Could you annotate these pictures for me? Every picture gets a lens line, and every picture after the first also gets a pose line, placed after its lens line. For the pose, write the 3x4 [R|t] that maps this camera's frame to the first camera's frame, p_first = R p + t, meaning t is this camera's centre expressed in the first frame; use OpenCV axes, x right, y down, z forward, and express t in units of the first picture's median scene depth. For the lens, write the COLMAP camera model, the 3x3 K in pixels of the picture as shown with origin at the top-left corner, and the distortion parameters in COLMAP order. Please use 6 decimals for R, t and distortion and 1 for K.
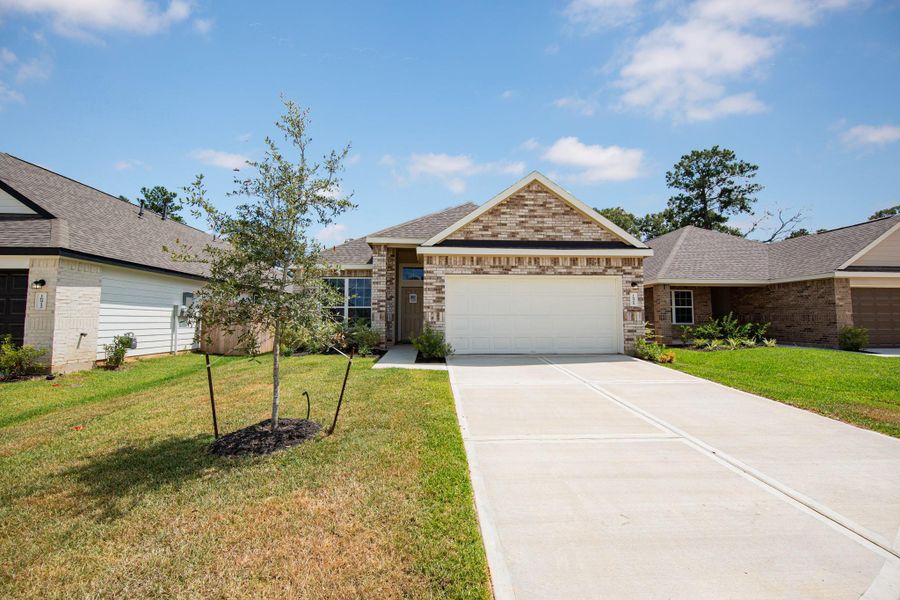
lens RADIAL K [[348.7, 0, 453.7], [0, 348.7, 300.2], [0, 0, 1]] dist [0.001227, 0.000069]
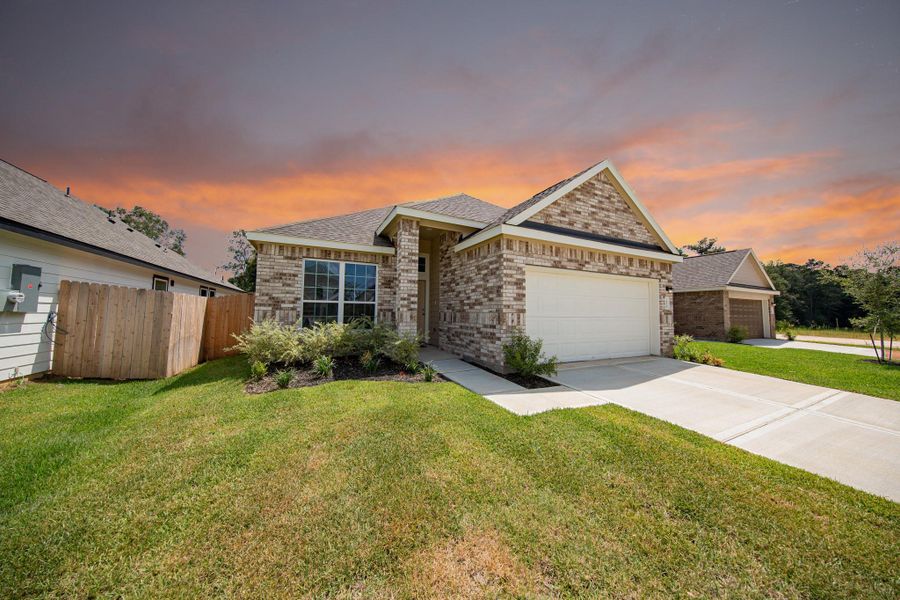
lens RADIAL K [[277.9, 0, 447.9], [0, 277.9, 298.0], [0, 0, 1]] dist [-0.005356, -0.000036]
pose [[0.928692, 0.032299, 0.369442, -0.401628], [-0.034370, 0.999409, -0.000977, 0.005994], [-0.369256, -0.011790, 0.929253, 0.476788]]
